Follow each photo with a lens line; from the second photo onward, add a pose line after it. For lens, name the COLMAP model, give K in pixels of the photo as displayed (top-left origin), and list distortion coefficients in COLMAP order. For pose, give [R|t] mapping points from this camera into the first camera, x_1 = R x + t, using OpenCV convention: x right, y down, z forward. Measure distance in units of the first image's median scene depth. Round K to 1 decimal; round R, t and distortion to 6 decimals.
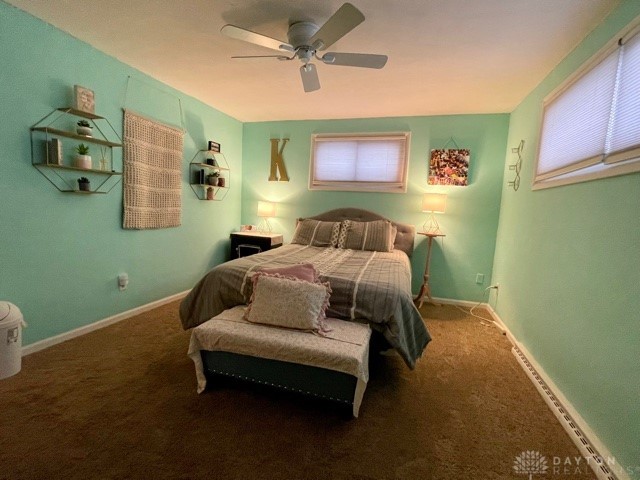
lens RADIAL K [[304.3, 0, 324.3], [0, 304.3, 242.5], [0, 0, 1]] dist [-0.000131, 0.002134]
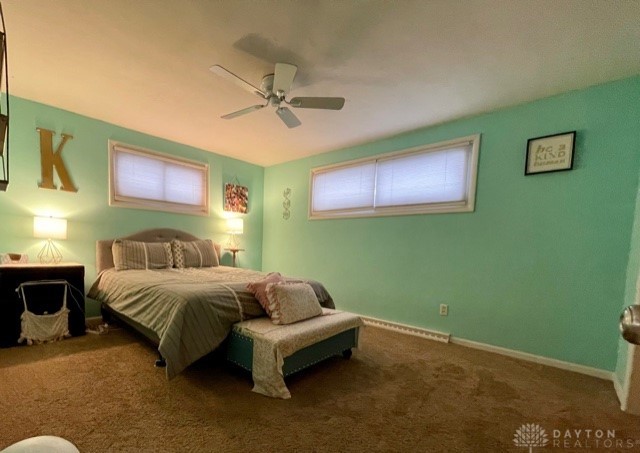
lens RADIAL K [[280.1, 0, 284.7], [0, 280.1, 268.2], [0, 0, 1]] dist [-0.001515, 0.000425]
pose [[0.470941, -0.108607, 0.875454, -0.569920], [0.094478, 0.992894, 0.072352, -0.014811], [-0.877091, 0.048638, 0.477855, 0.239738]]
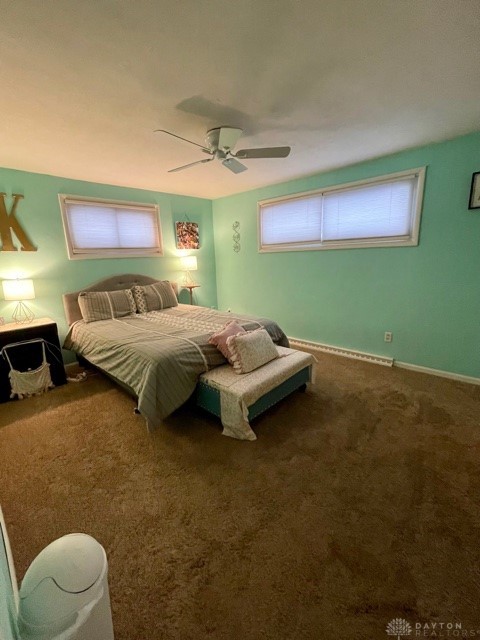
lens RADIAL K [[263.2, 0, 236.5], [0, 263.2, 315.7], [0, 0, 1]] dist [-0.002899, 0.000598]
pose [[0.460110, -0.260151, 0.848894, -0.567265], [0.164790, 0.964520, 0.206267, -0.104276], [-0.872435, 0.044984, 0.486655, 0.239841]]
